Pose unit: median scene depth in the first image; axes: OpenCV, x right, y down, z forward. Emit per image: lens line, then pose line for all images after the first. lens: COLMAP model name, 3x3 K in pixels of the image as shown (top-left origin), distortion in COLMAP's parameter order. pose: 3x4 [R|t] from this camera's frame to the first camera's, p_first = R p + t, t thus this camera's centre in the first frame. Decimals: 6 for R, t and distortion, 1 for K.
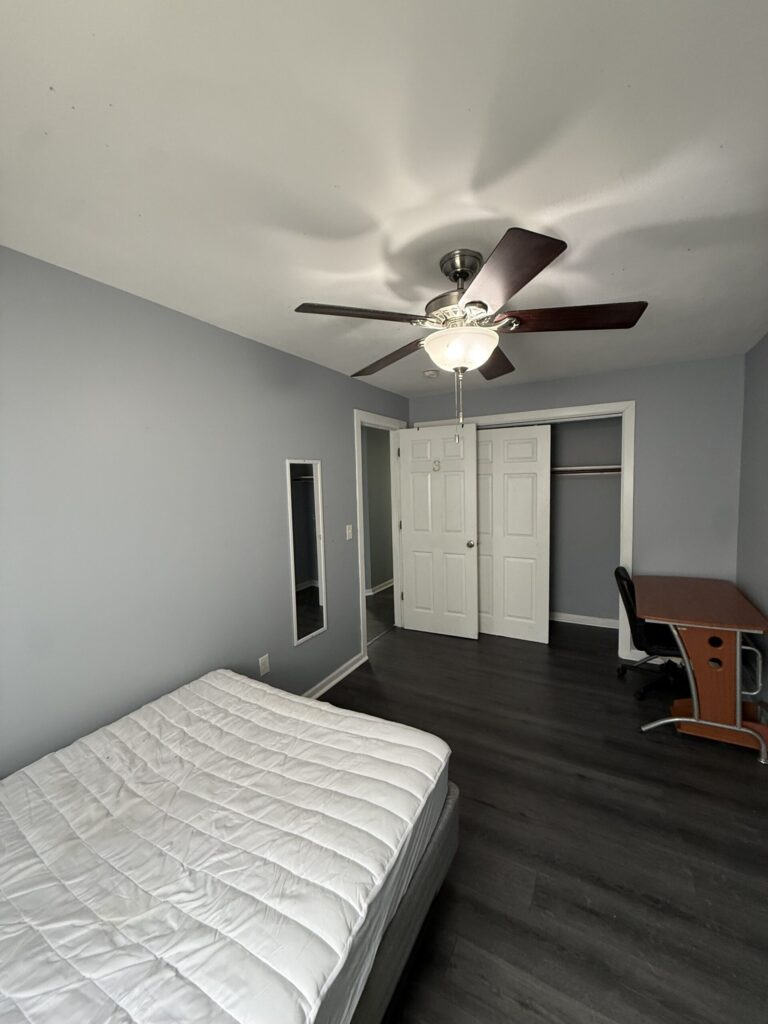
lens RADIAL K [[406.1, 0, 385.3], [0, 406.1, 509.3], [0, 0, 1]] dist [-0.001515, 0.000092]
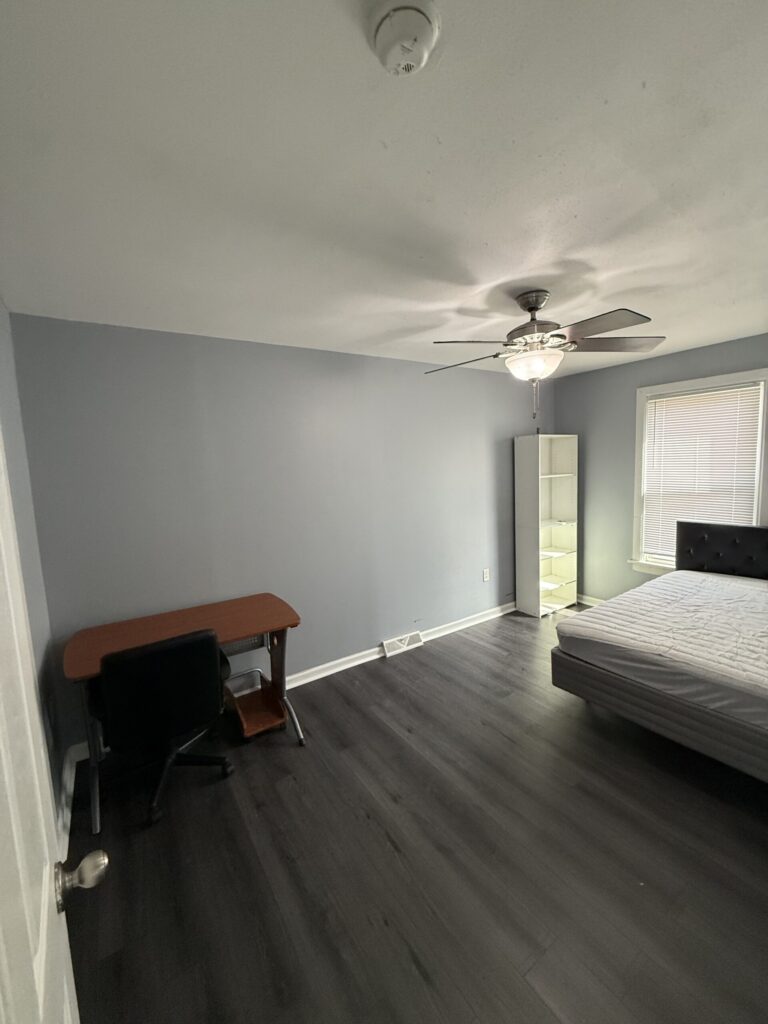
lens RADIAL K [[406.1, 0, 385.3], [0, 406.1, 509.3], [0, 0, 1]] dist [-0.001515, 0.000092]
pose [[-0.893577, 0.015562, 0.448640, 0.024335], [0.099289, 0.981499, 0.163714, -0.164813], [-0.437791, 0.190836, -0.878590, 2.123046]]
